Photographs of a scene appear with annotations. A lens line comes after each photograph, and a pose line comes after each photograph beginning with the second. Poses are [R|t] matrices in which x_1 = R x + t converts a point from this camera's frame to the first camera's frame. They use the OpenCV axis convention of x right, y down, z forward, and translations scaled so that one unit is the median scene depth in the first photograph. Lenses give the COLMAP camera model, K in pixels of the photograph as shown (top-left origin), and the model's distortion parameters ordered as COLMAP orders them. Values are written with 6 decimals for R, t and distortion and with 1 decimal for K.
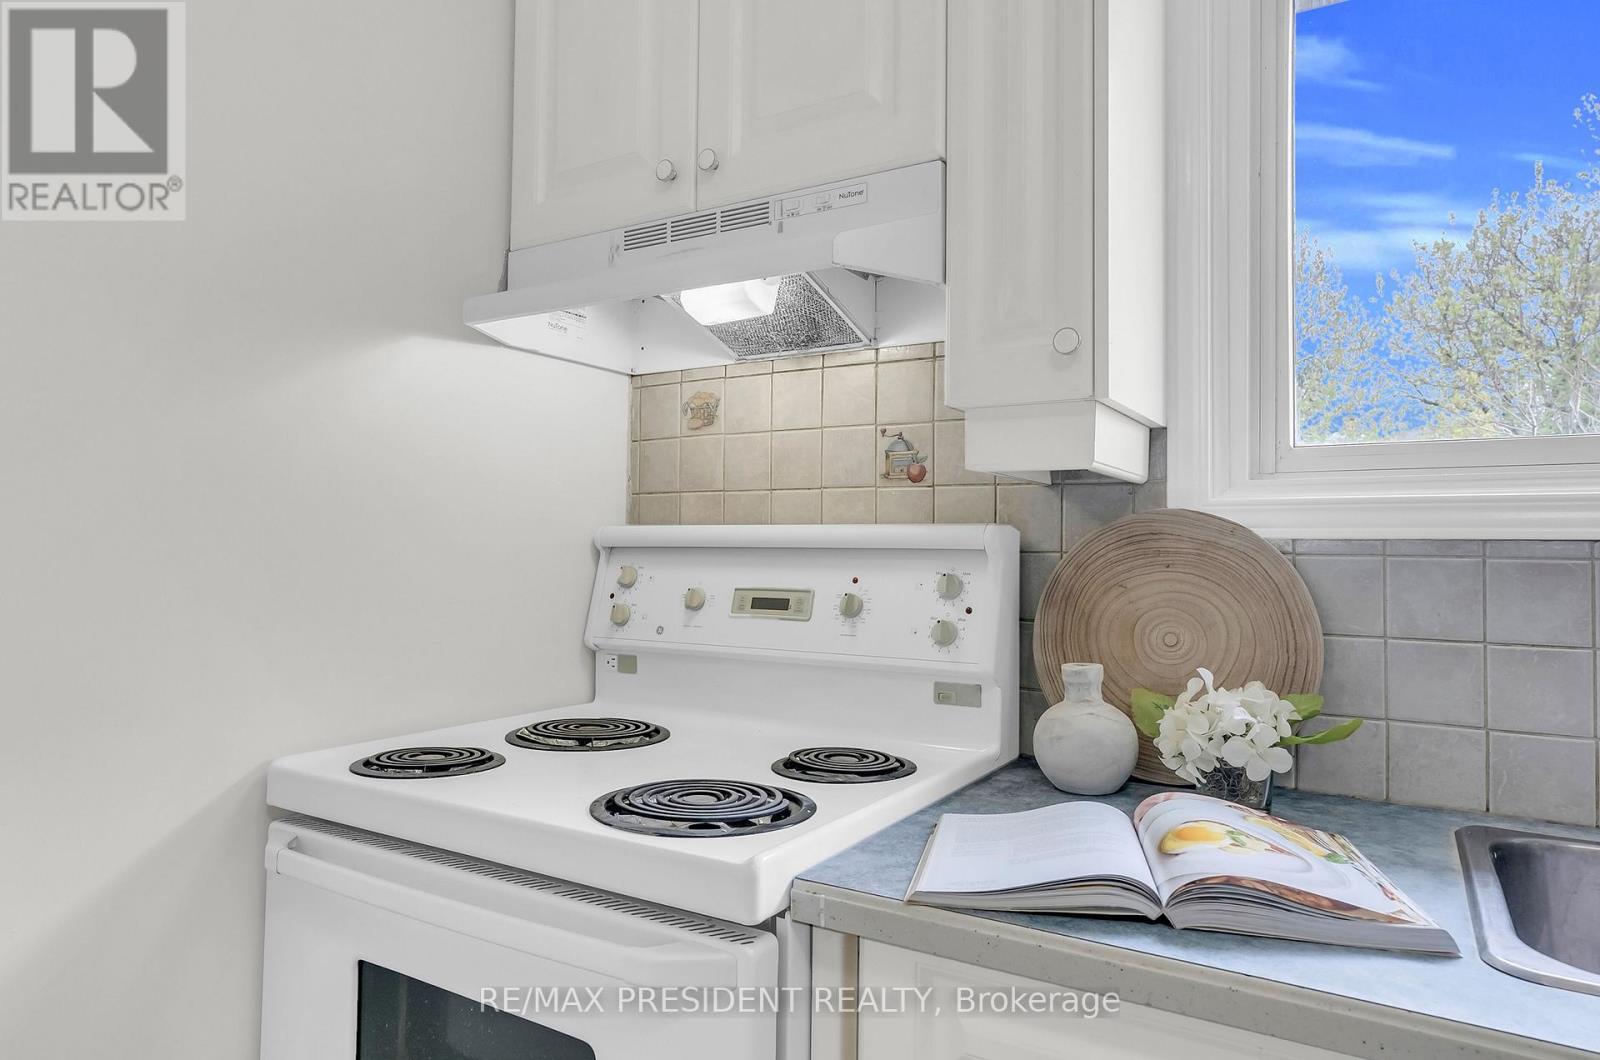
lens RADIAL K [[978.0, 0, 798.5], [0, 978.0, 505.2], [0, 0, 1]] dist [0.001052, 0.001001]
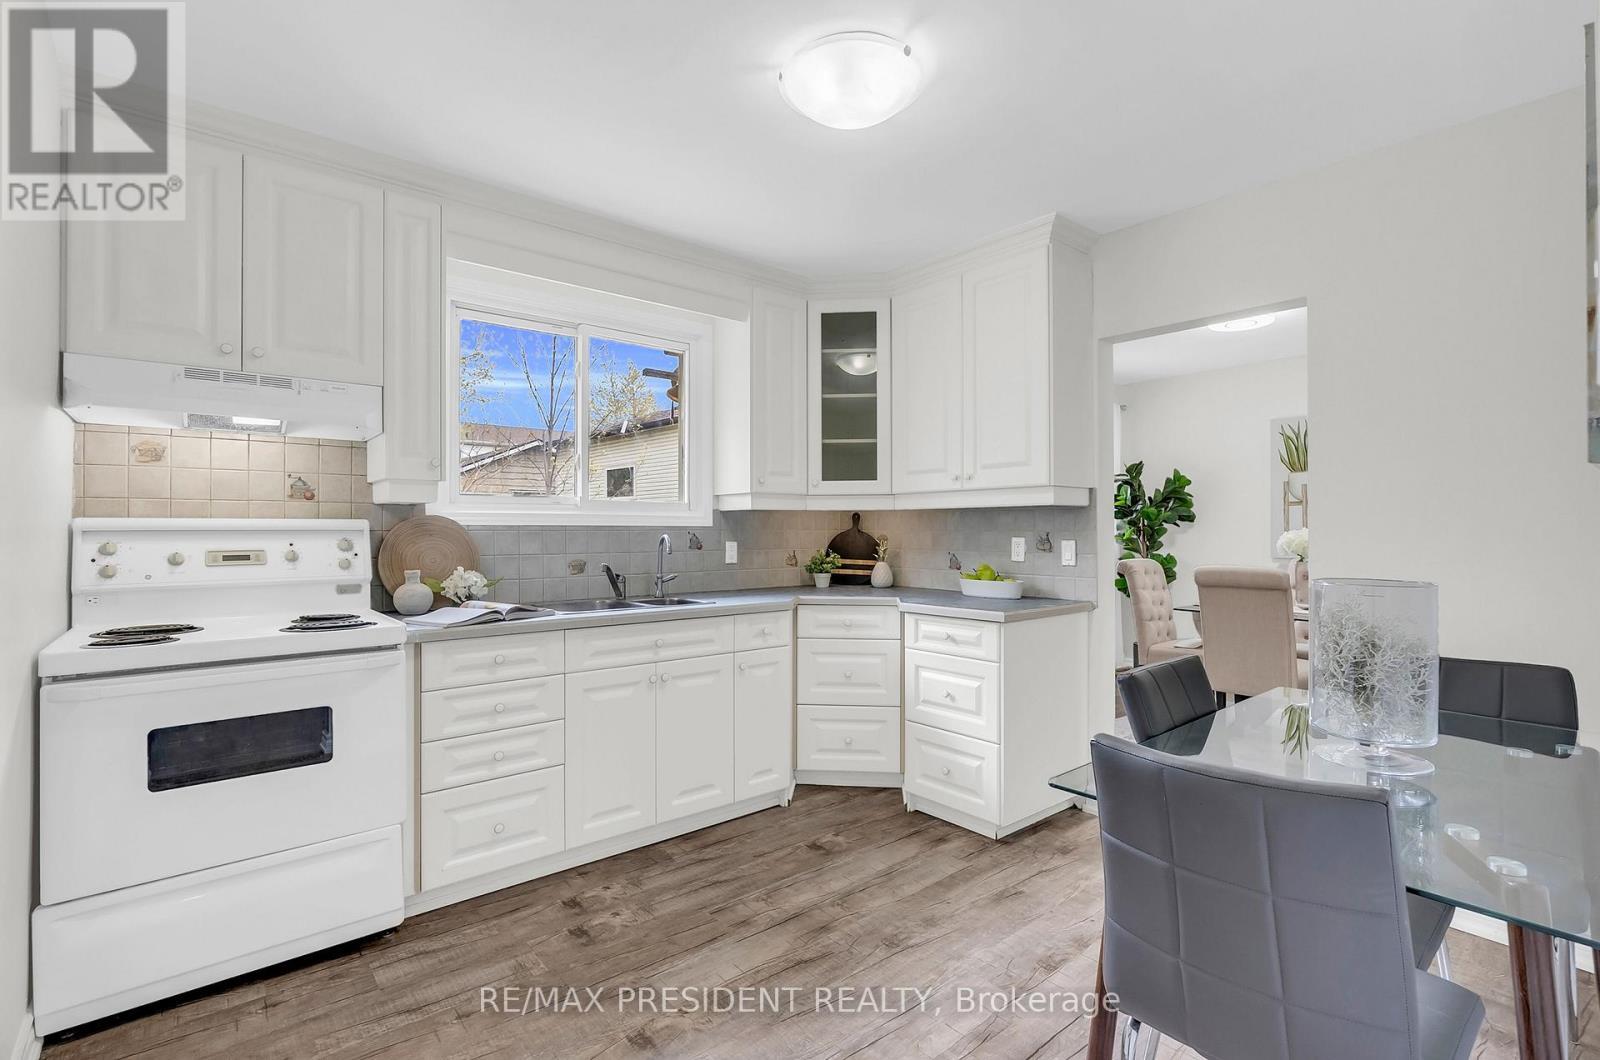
lens RADIAL K [[737.1, 0, 807.6], [0, 737.1, 528.4], [0, 0, 1]] dist [-0.003739, 0.001391]
pose [[0.308839, -0.011654, 0.951043, -1.146340], [-0.040092, 0.998877, 0.025260, -0.048077], [-0.950269, -0.045931, 0.308025, -0.610397]]
